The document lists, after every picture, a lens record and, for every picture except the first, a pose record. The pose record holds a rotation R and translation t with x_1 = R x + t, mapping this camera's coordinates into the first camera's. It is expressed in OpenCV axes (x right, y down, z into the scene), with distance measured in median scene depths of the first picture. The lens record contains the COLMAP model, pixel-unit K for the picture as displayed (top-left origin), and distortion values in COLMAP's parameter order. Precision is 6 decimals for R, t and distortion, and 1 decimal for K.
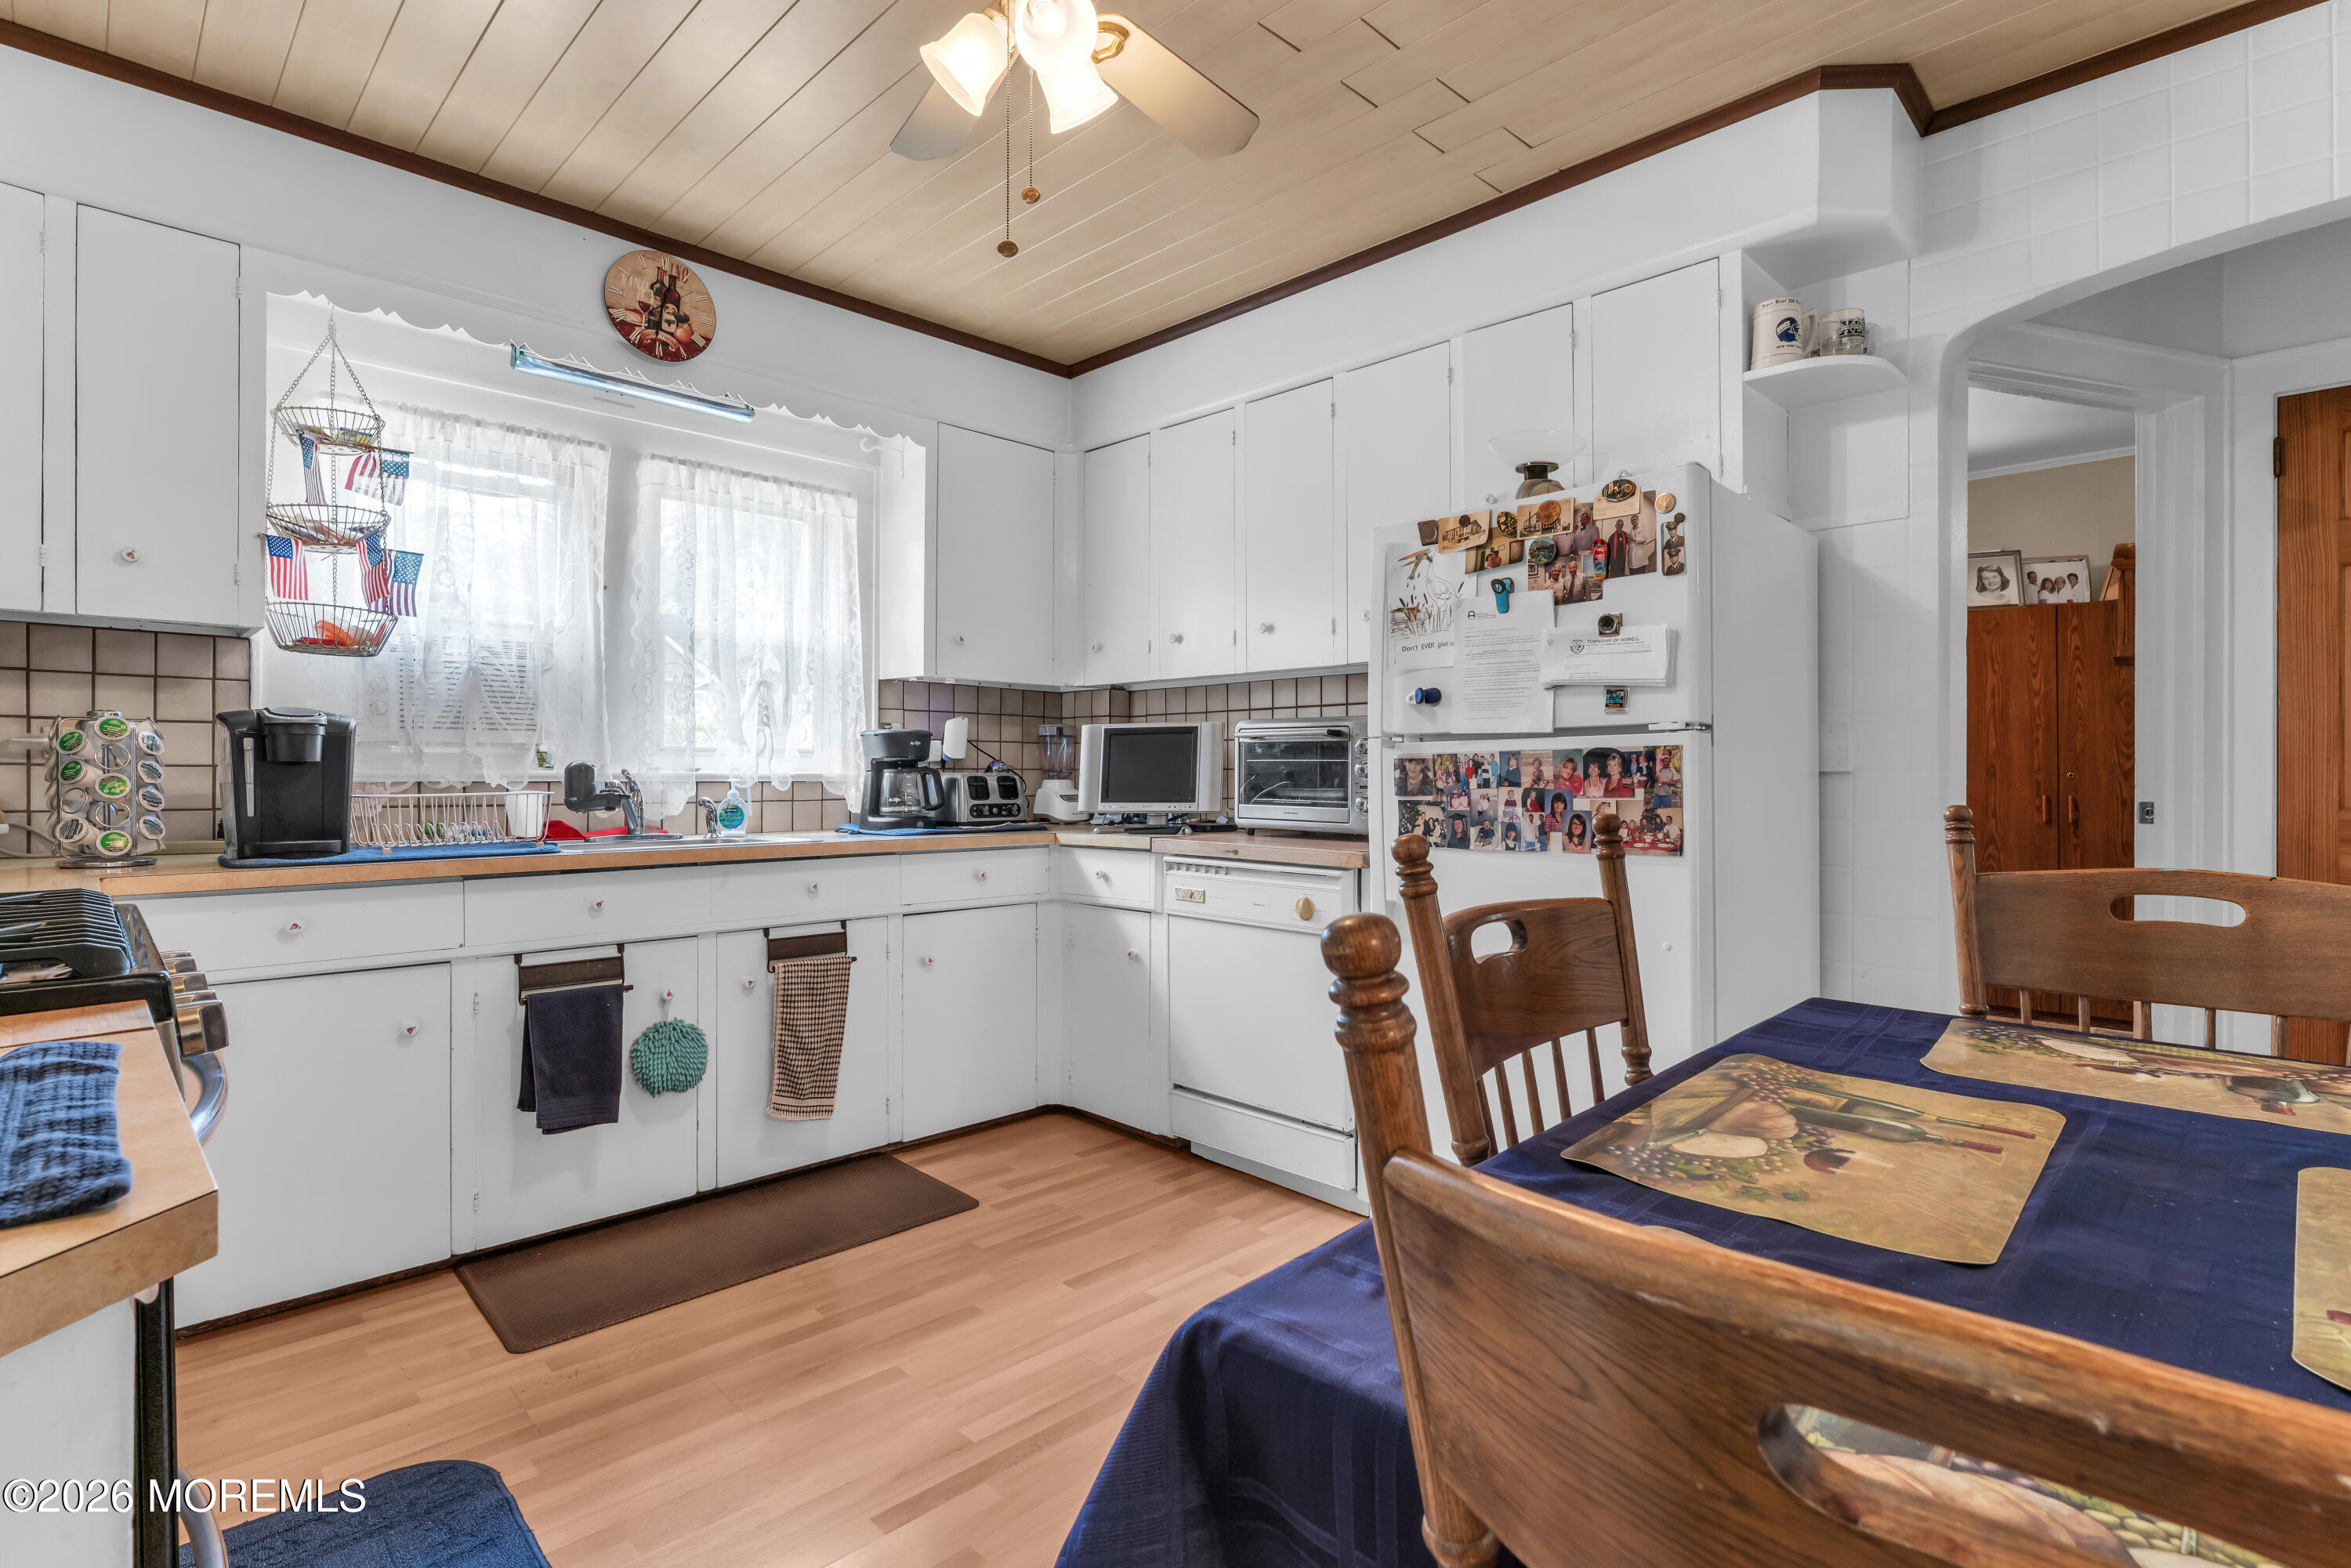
lens RADIAL K [[1135.8, 0, 1179.0], [0, 1135.8, 778.0], [0, 0, 1]] dist [0.001271, 0.000446]
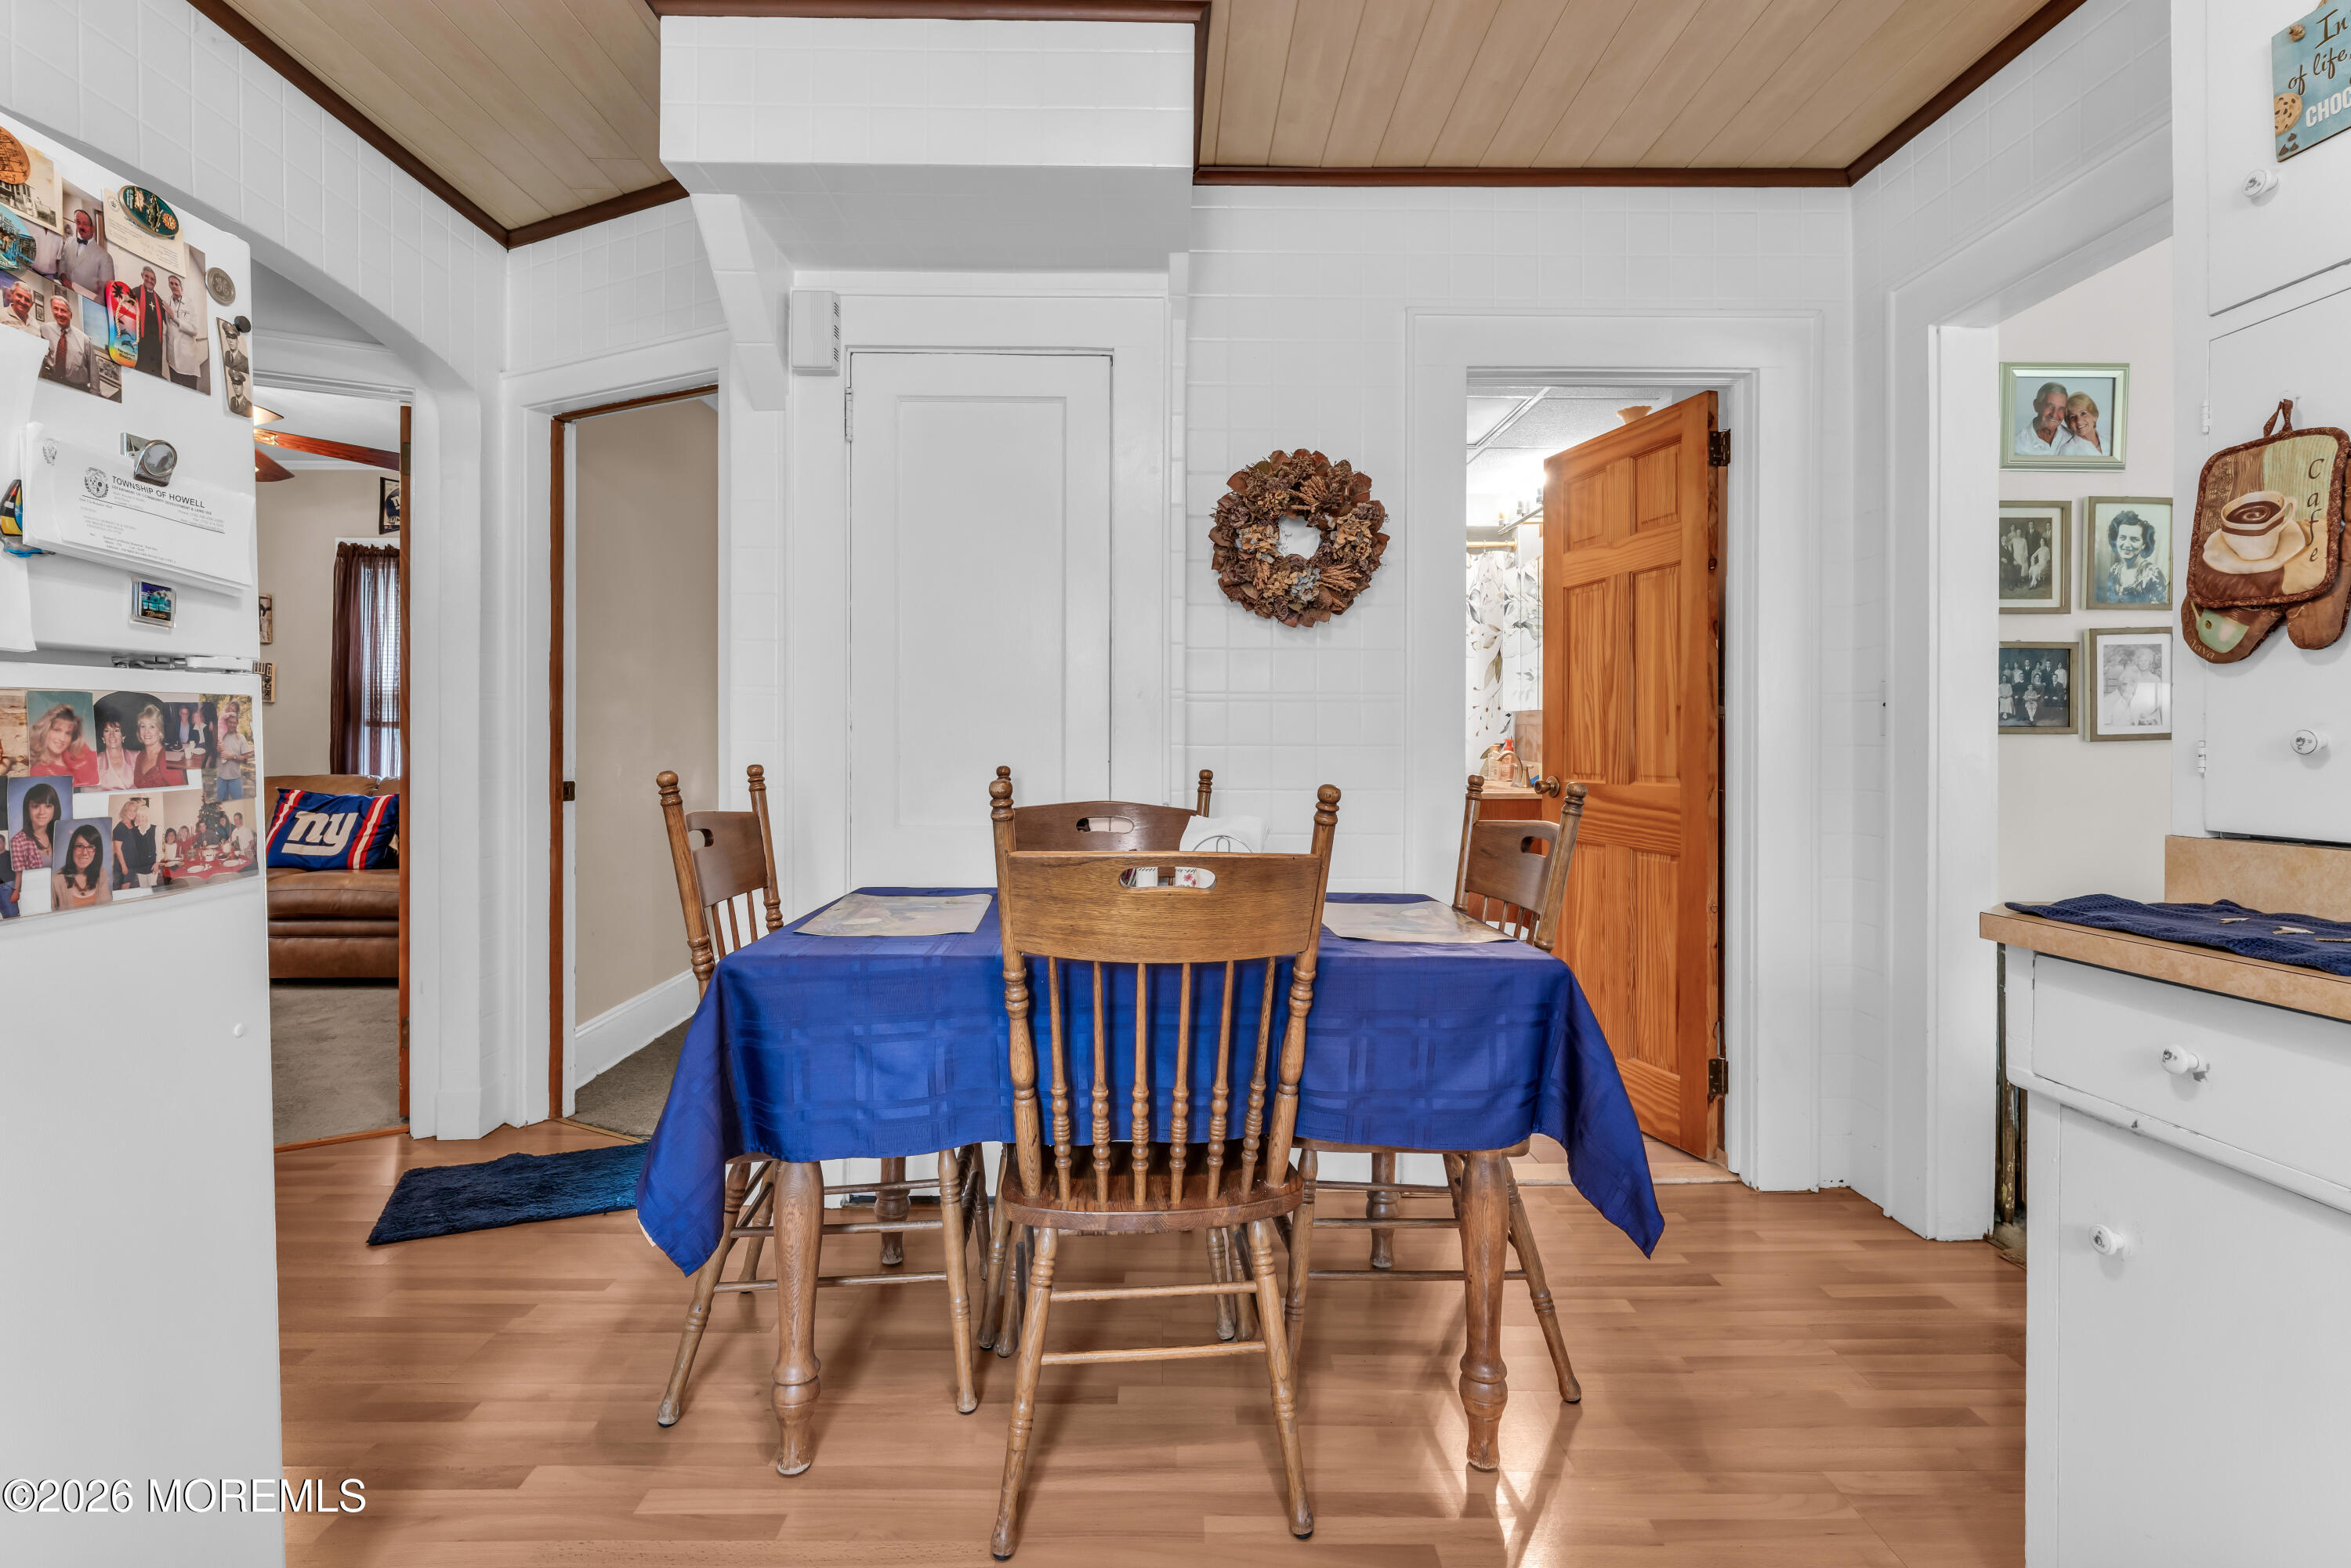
lens RADIAL K [[1080.9, 0, 1165.0], [0, 1080.9, 744.7], [0, 0, 1]] dist [-0.000036, -0.001404]
pose [[-0.715249, -0.004376, 0.698856, -0.264586], [-0.001510, 0.999988, 0.004716, -0.005160], [-0.698869, 0.002318, -0.715246, 0.880659]]
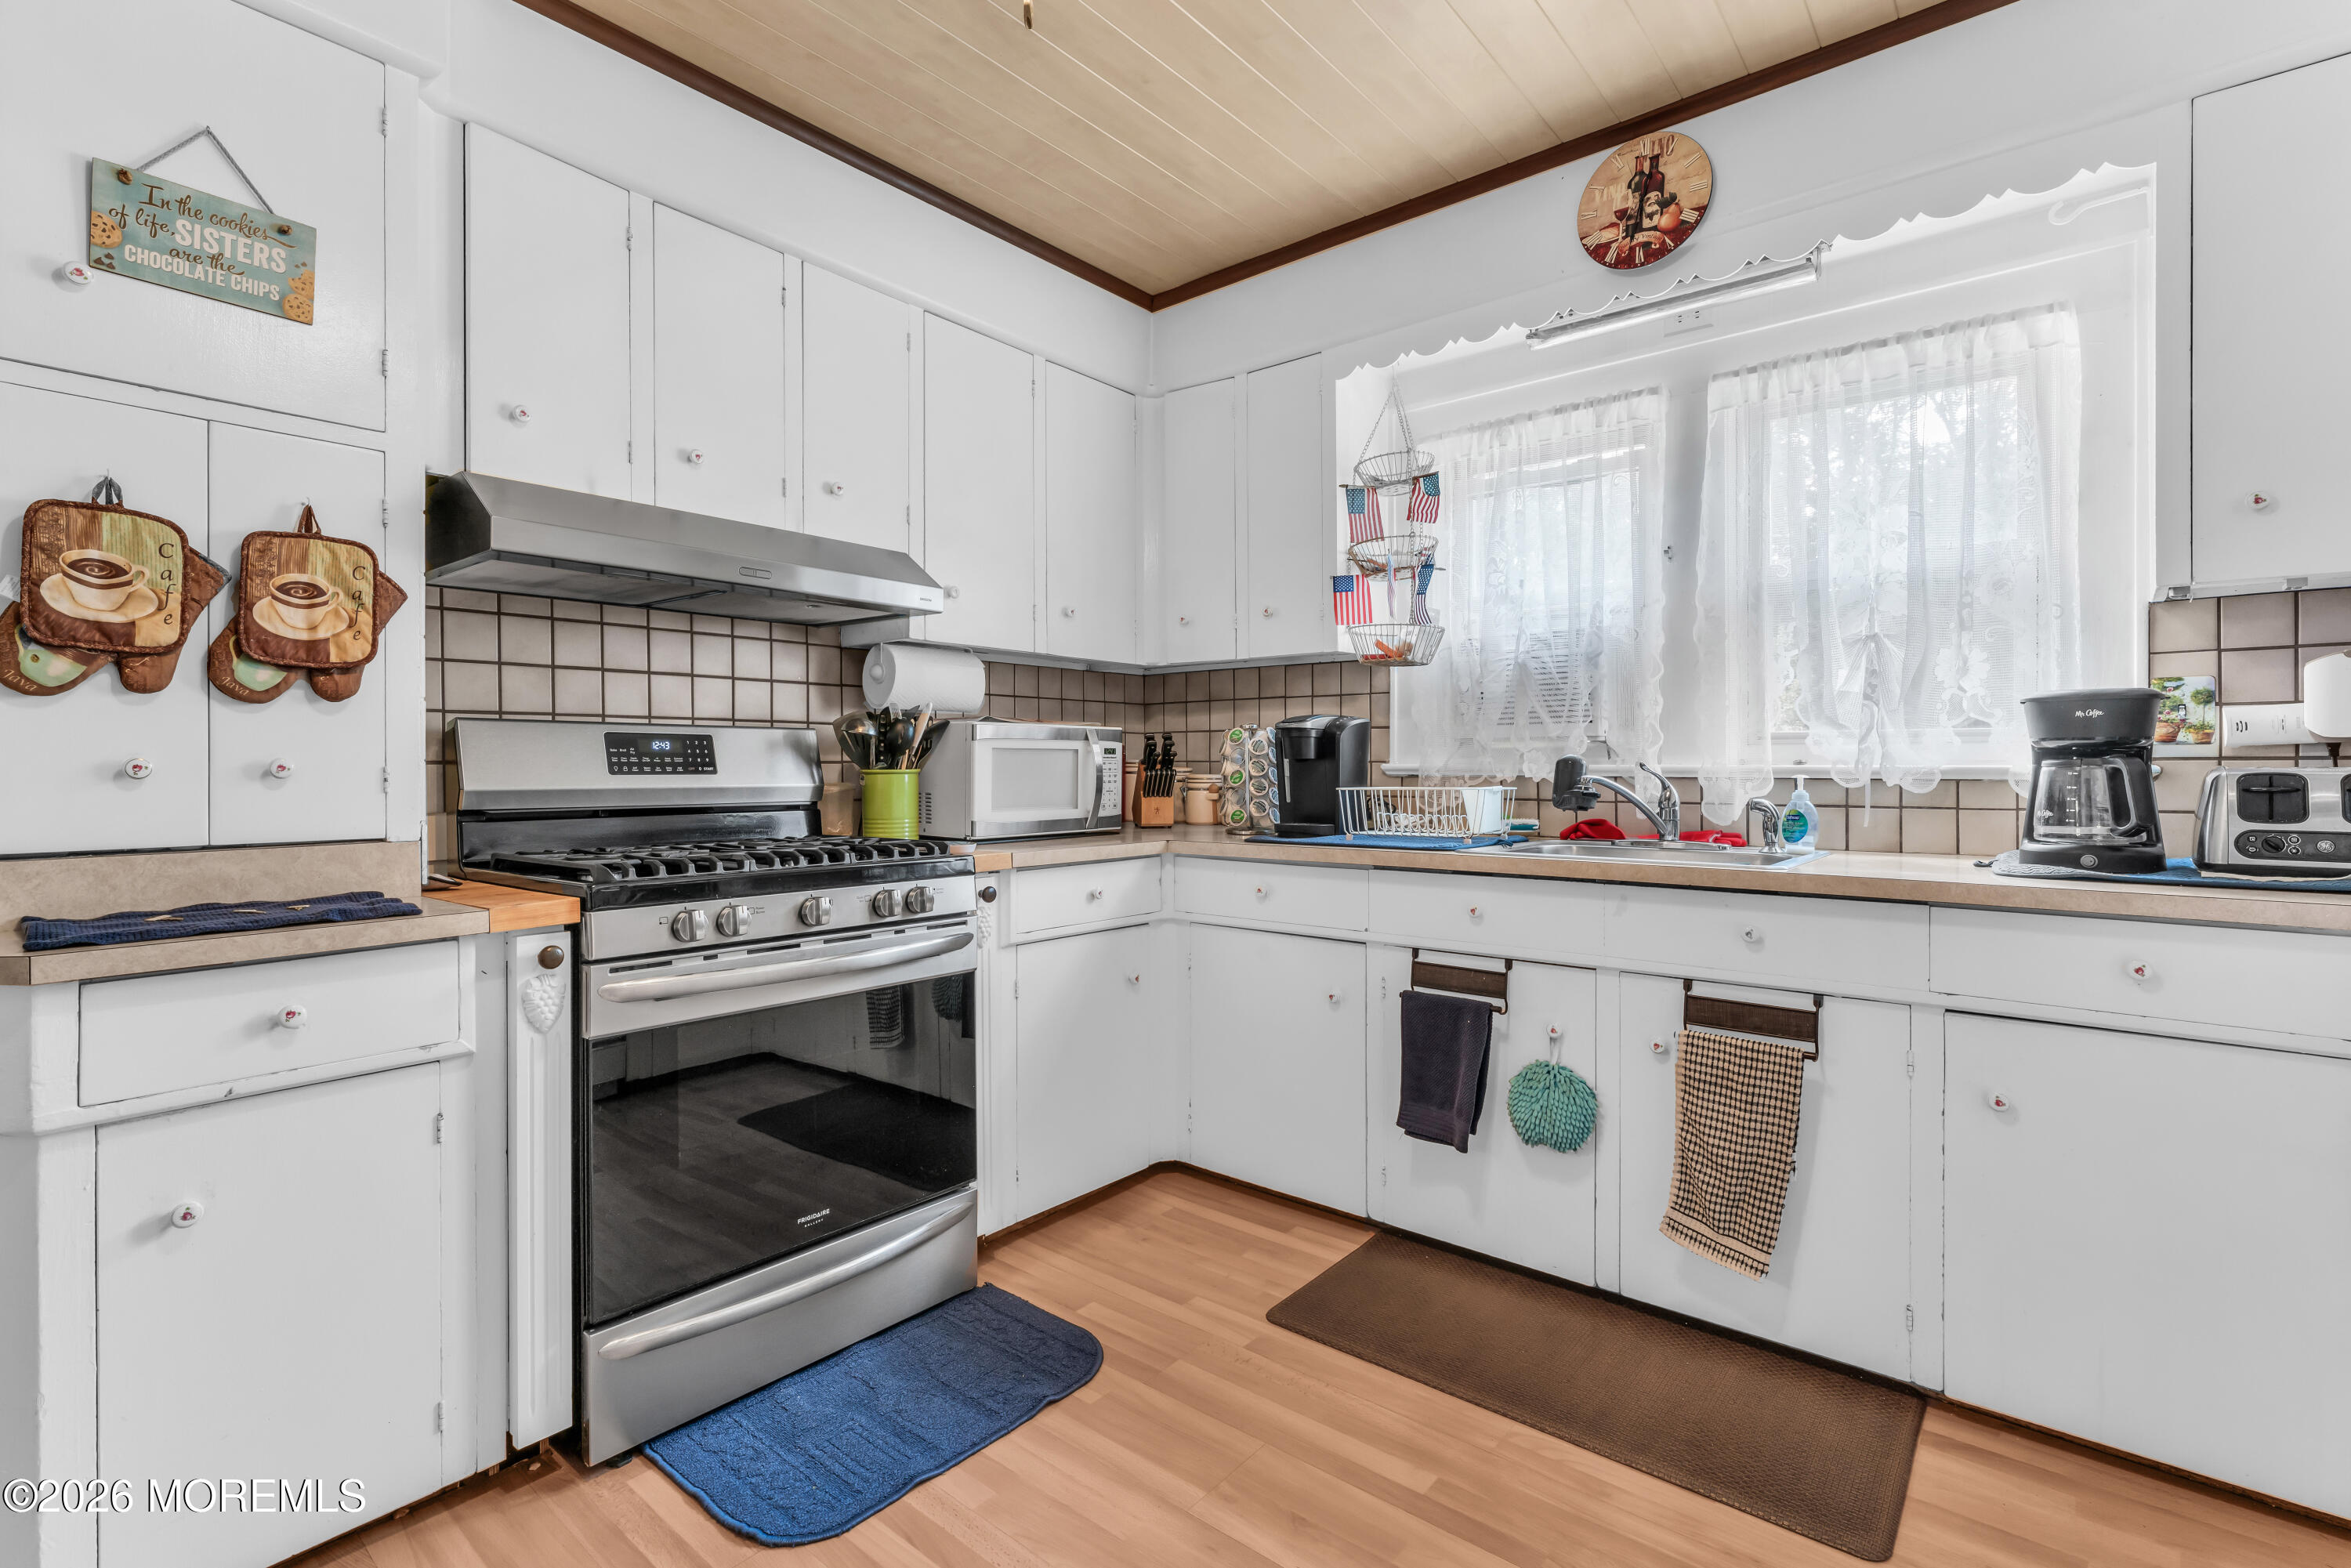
lens RADIAL K [[1080.9, 0, 1180.8], [0, 1080.9, 771.4], [0, 0, 1]] dist [-0.000036, -0.001404]
pose [[0.098868, 0.005472, -0.995086, 0.342668], [-0.000912, 0.999985, 0.005408, -0.006889], [0.995100, 0.000373, 0.098871, 0.688595]]
